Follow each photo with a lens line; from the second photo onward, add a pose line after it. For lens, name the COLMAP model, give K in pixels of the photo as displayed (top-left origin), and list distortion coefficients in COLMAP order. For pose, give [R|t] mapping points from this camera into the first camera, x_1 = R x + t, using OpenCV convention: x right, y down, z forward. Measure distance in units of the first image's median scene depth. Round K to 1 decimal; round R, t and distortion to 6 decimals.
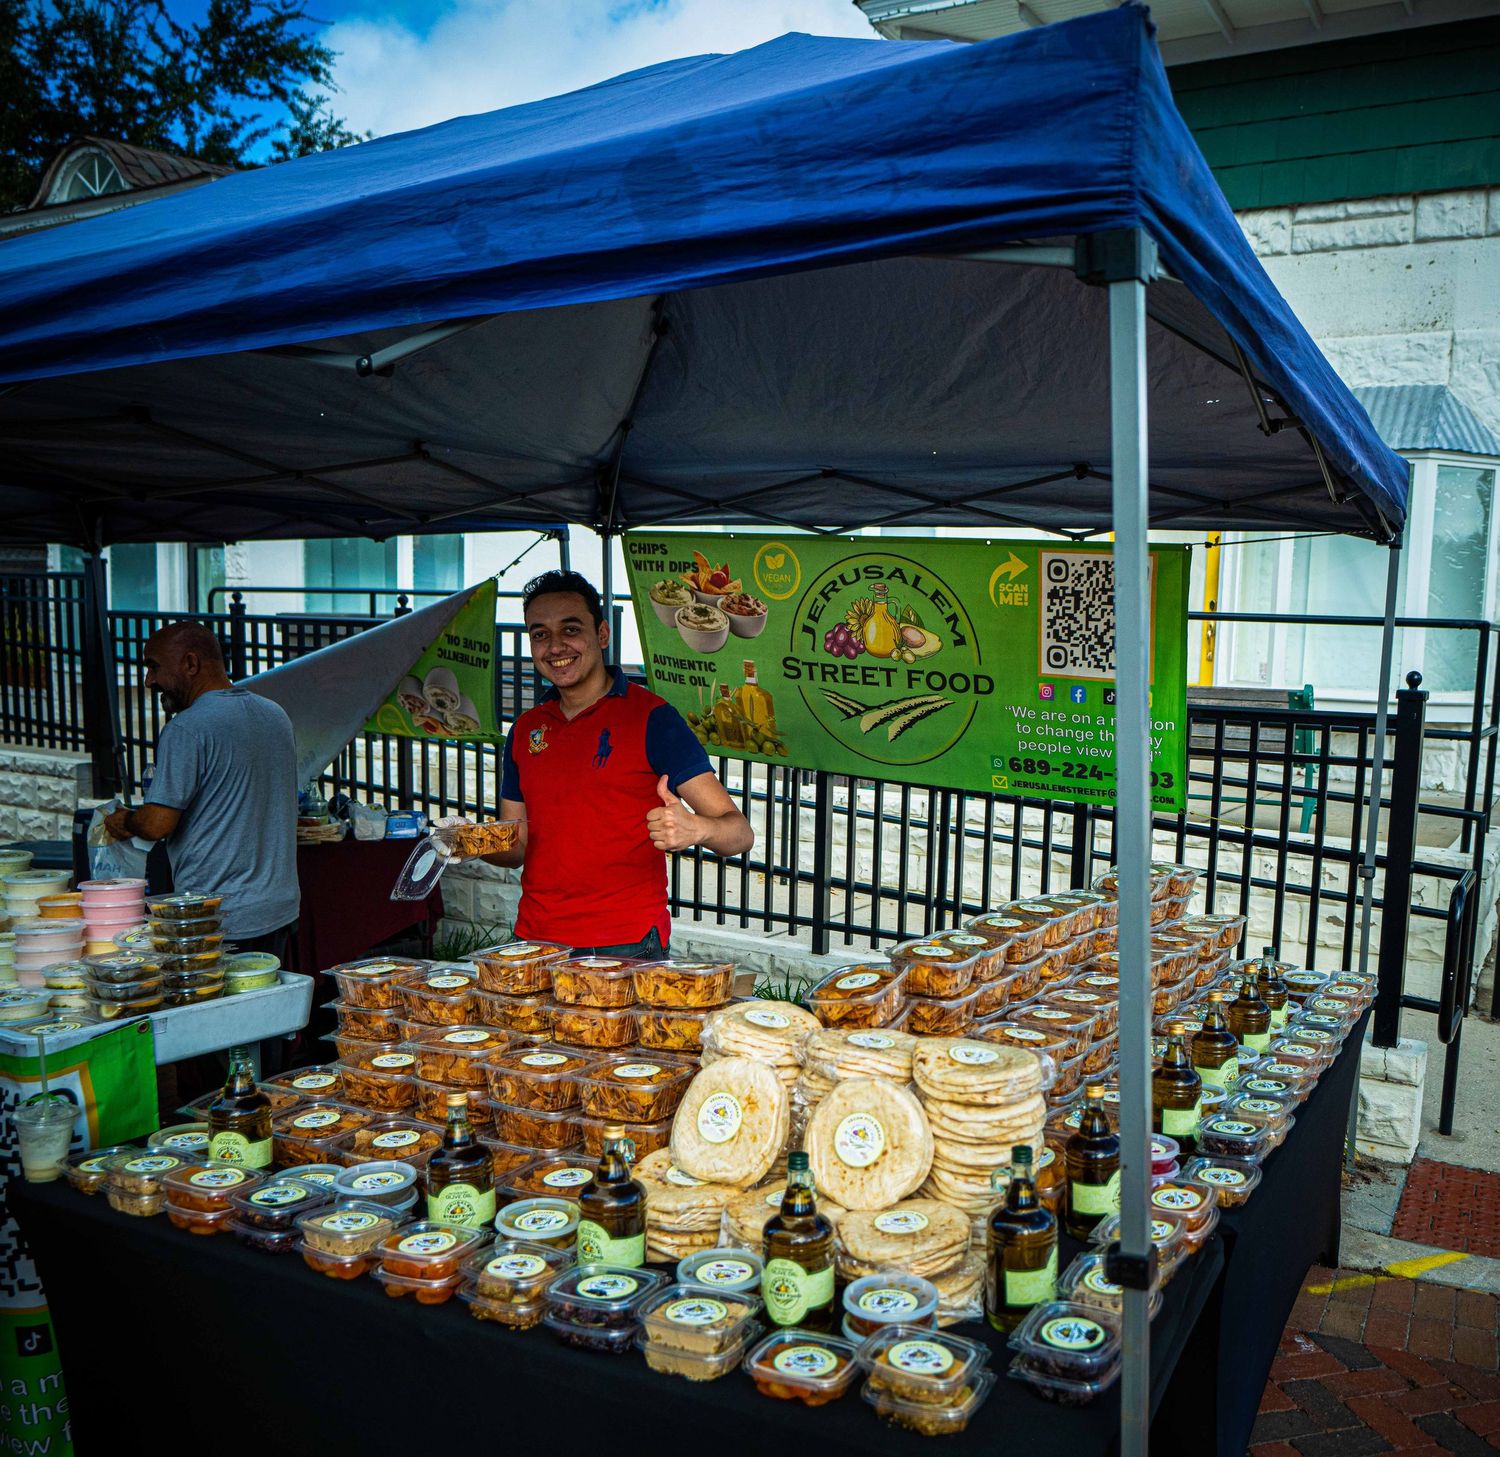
lens RADIAL K [[934.0, 0, 750.0], [0, 934.0, 728.5], [0, 0, 1]] dist [-0.026357, 0.006530]
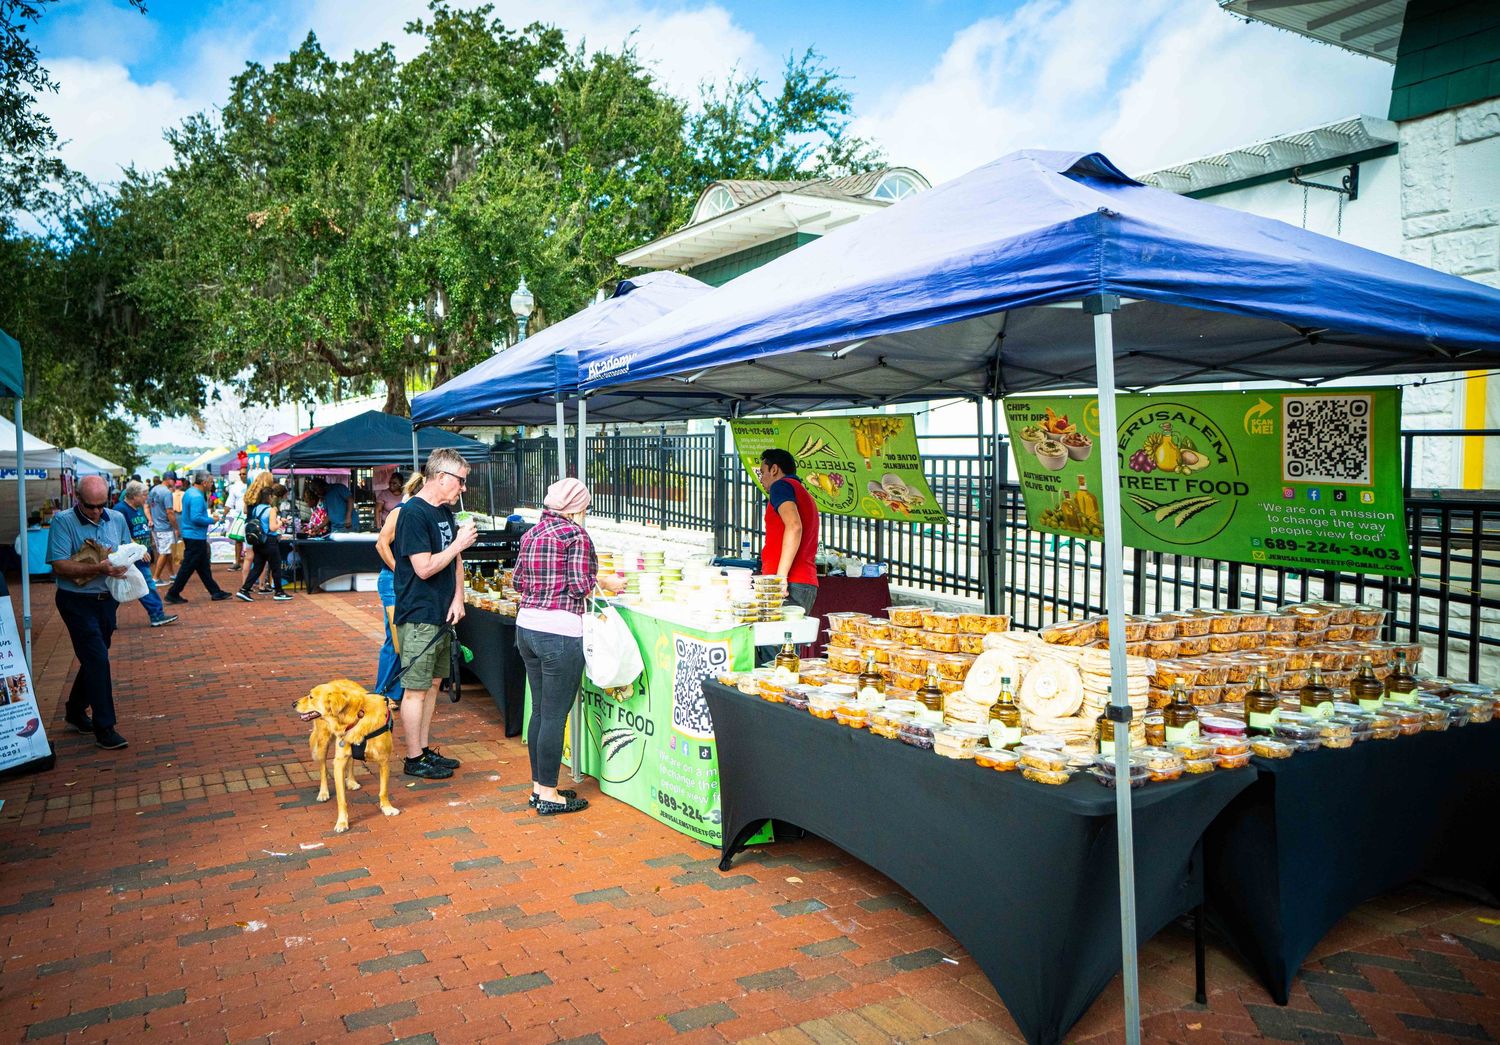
lens RADIAL K [[1264.7, 0, 750.0], [0, 1264.7, 522.5], [0, 0, 1]] dist [0.006521, 0.009804]
pose [[0.869392, -0.000708, -0.494123, 0.564371], [-0.039428, 0.996711, -0.070800, 0.177793], [0.492548, 0.081036, 0.866504, -1.100895]]
